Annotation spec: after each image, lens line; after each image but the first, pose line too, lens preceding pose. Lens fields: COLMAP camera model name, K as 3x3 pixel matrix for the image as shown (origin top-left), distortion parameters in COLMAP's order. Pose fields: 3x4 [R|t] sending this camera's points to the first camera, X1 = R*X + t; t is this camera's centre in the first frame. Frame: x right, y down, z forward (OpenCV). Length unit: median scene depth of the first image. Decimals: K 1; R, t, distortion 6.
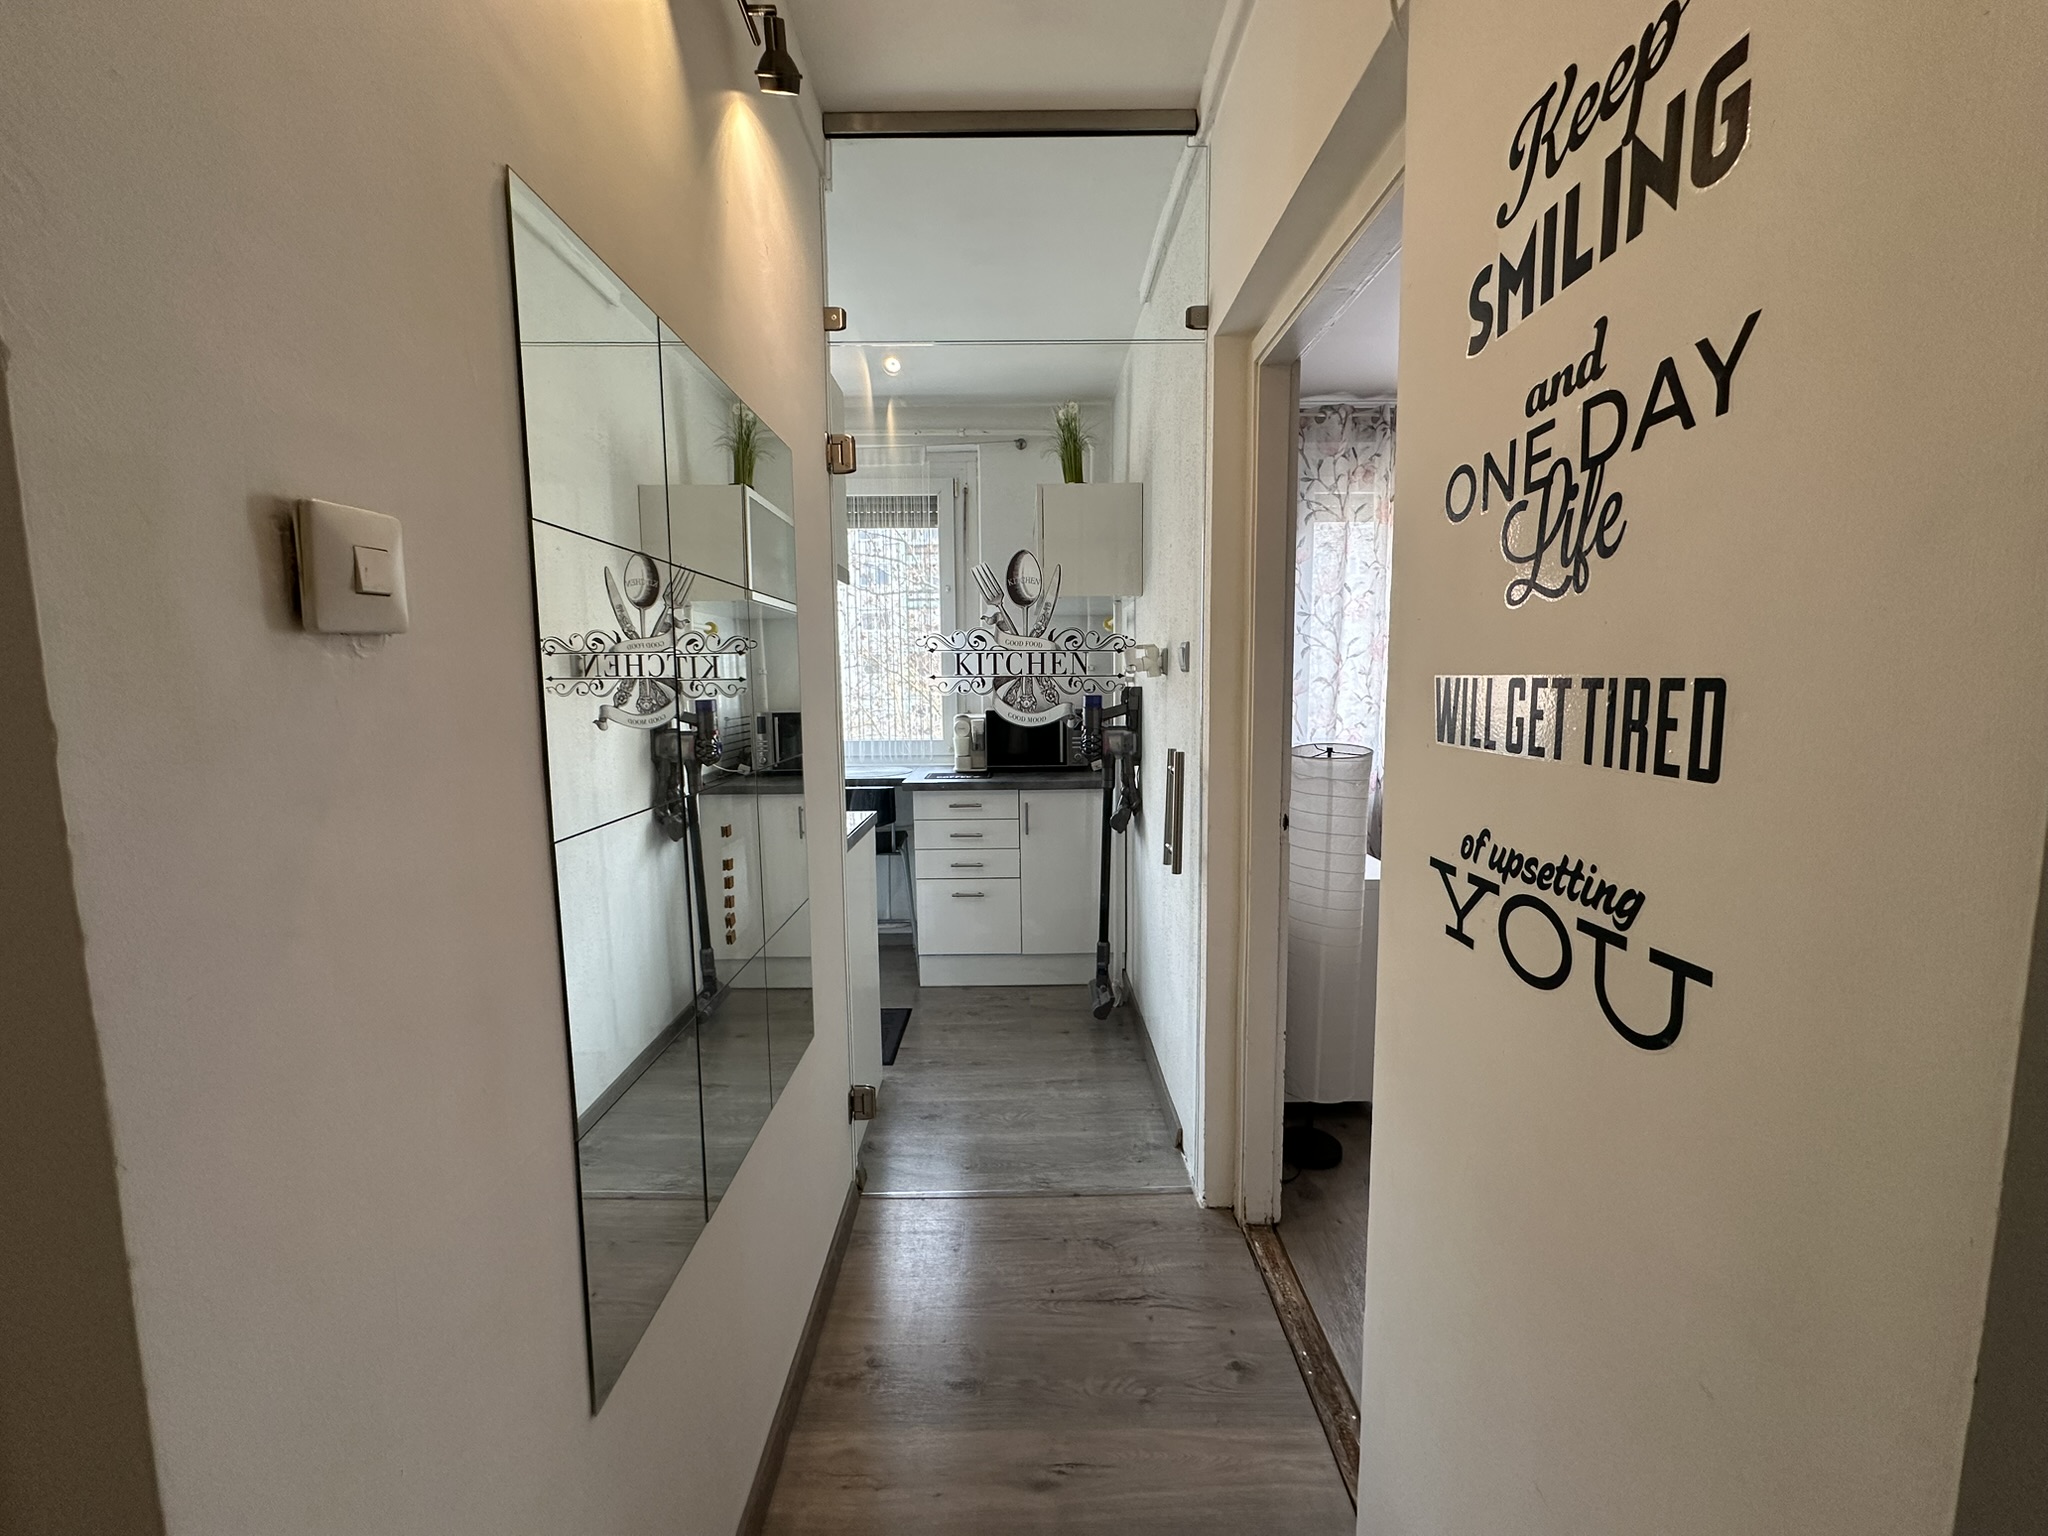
lens RADIAL K [[811.7, 0, 1021.6], [0, 811.7, 767.4], [0, 0, 1]] dist [-0.004918, -0.000001]
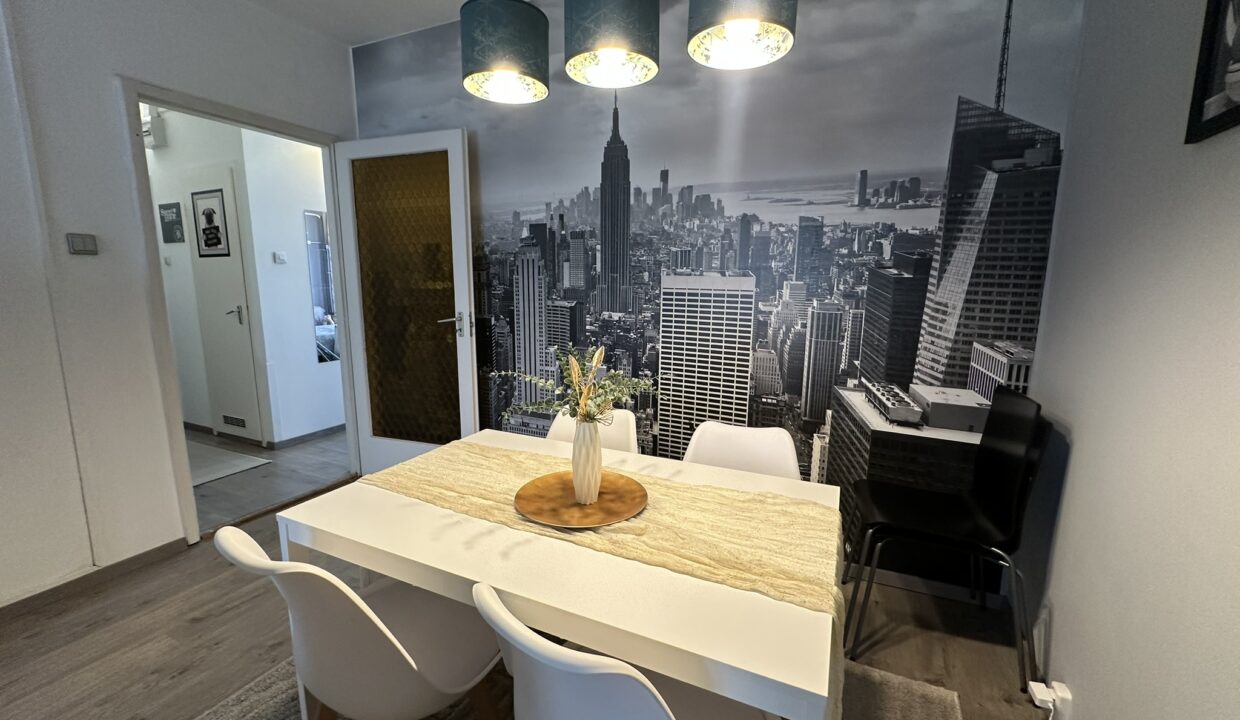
lens RADIAL K [[490.5, 0, 618.2], [0, 490.5, 360.5], [0, 0, 1]] dist [-0.006495, 0.000220]
pose [[0.899424, 0.073499, -0.430853, 1.724270], [-0.052631, 0.996799, 0.060174, 0.140947], [0.433897, -0.031446, 0.900414, -0.839673]]
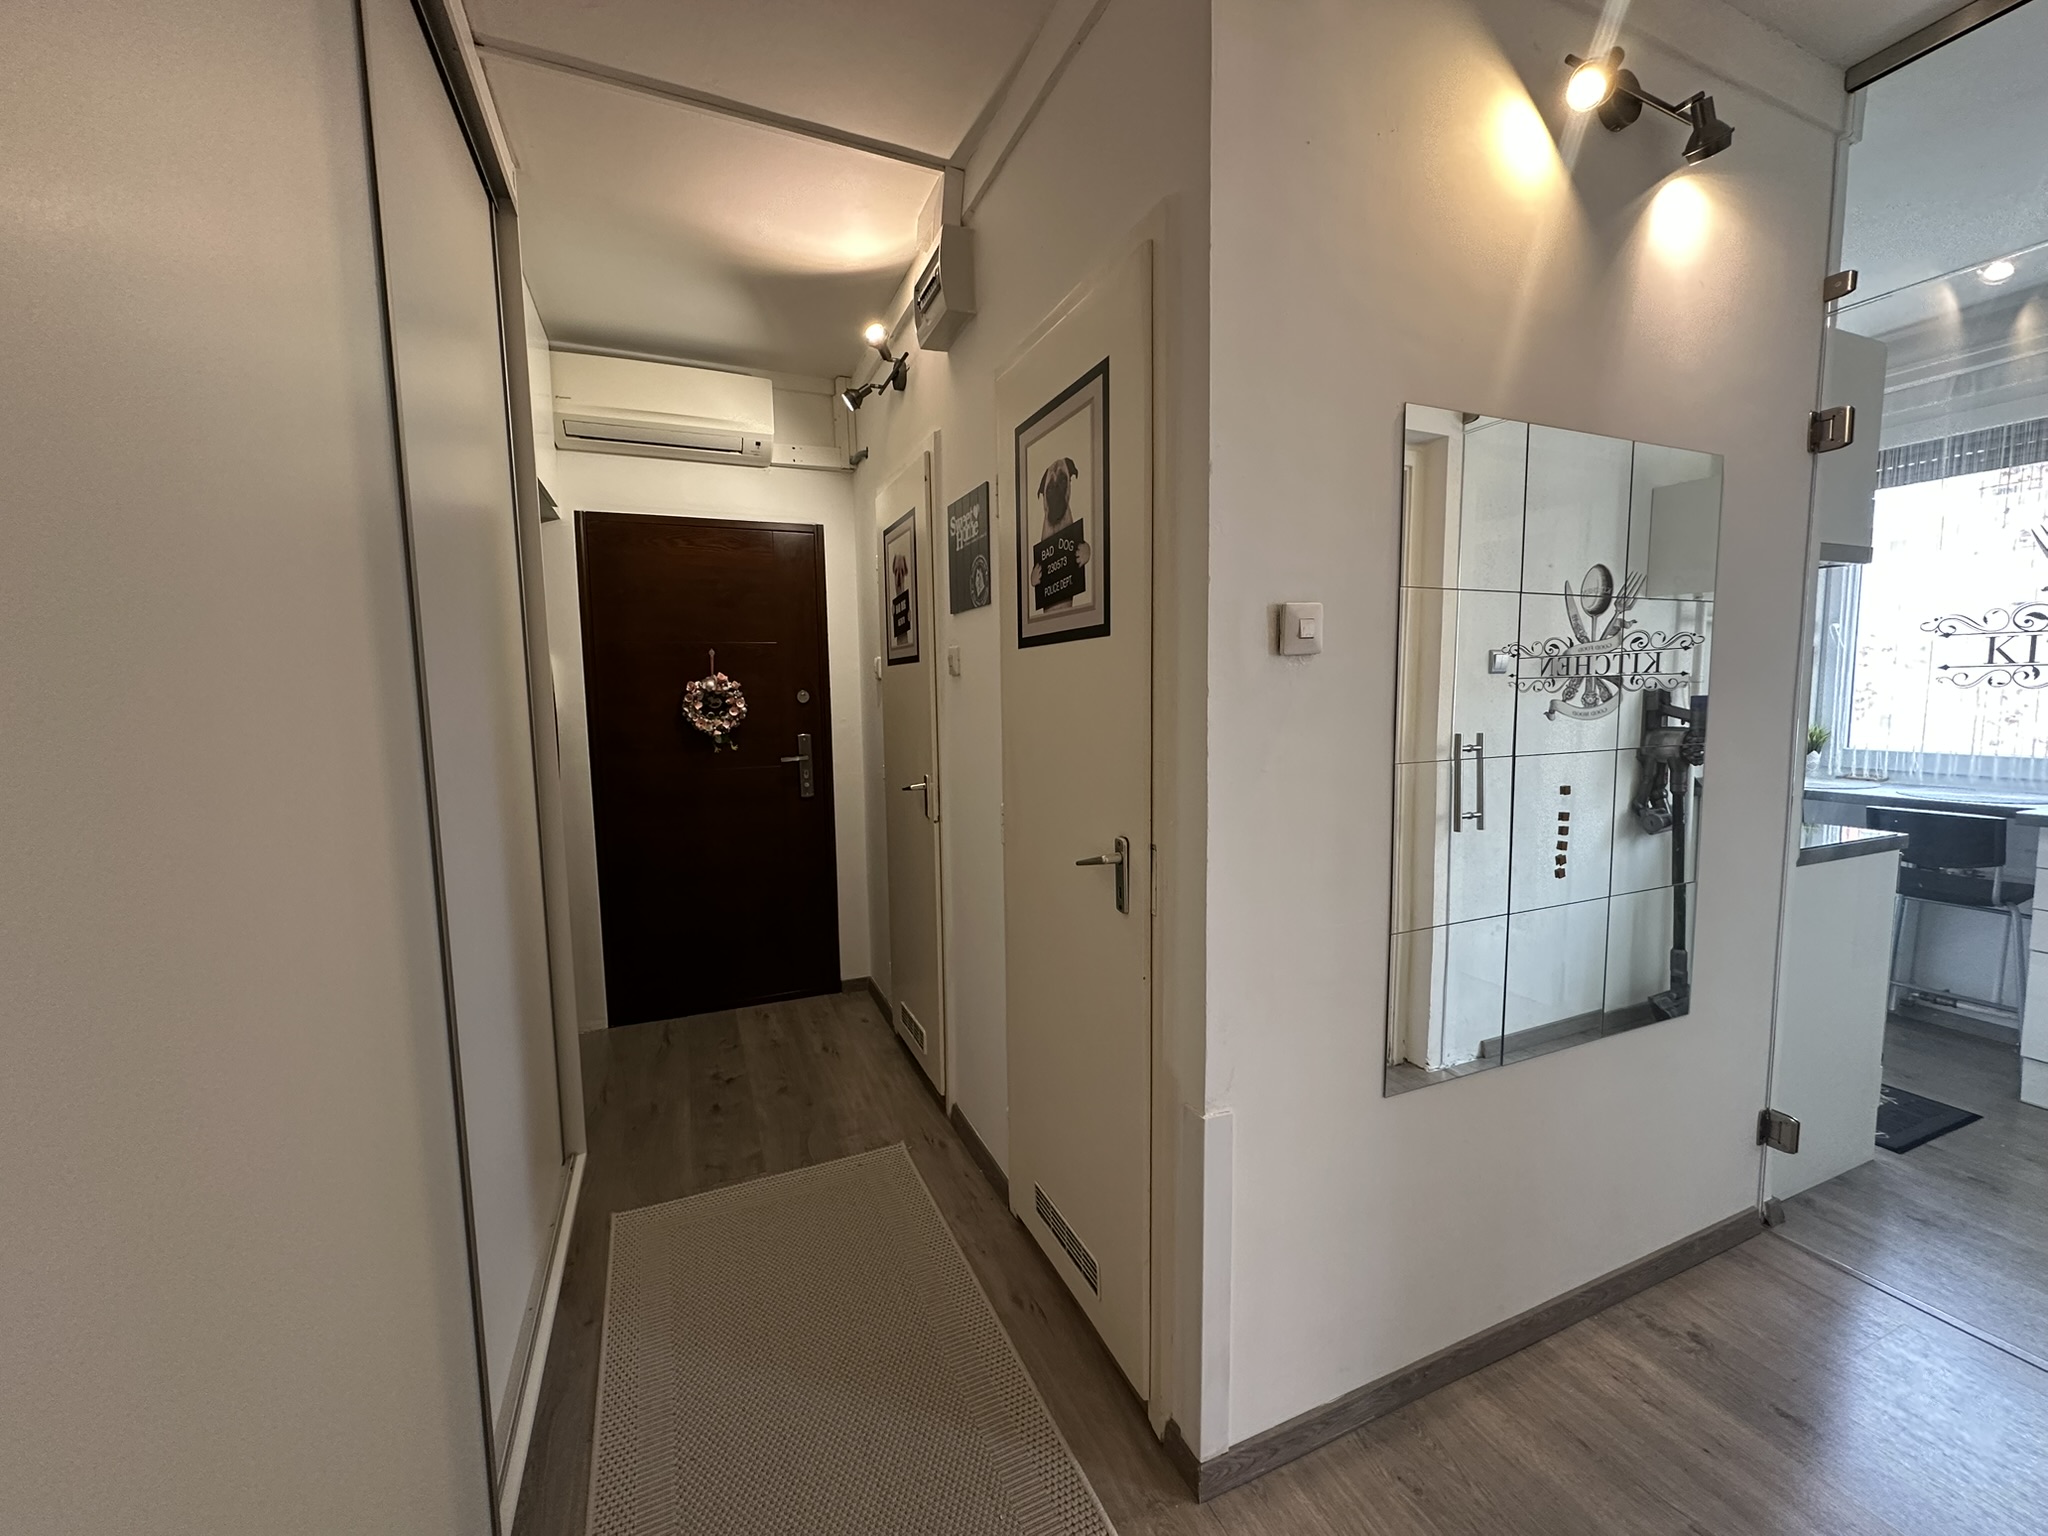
lens RADIAL K [[811.7, 0, 1021.6], [0, 811.7, 767.4], [0, 0, 1]] dist [-0.004918, -0.000001]
pose [[0.380426, 0.080213, -0.921326, 0.299189], [-0.088096, 0.994844, 0.050238, 0.032259], [0.920606, 0.062054, 0.385531, -0.180839]]
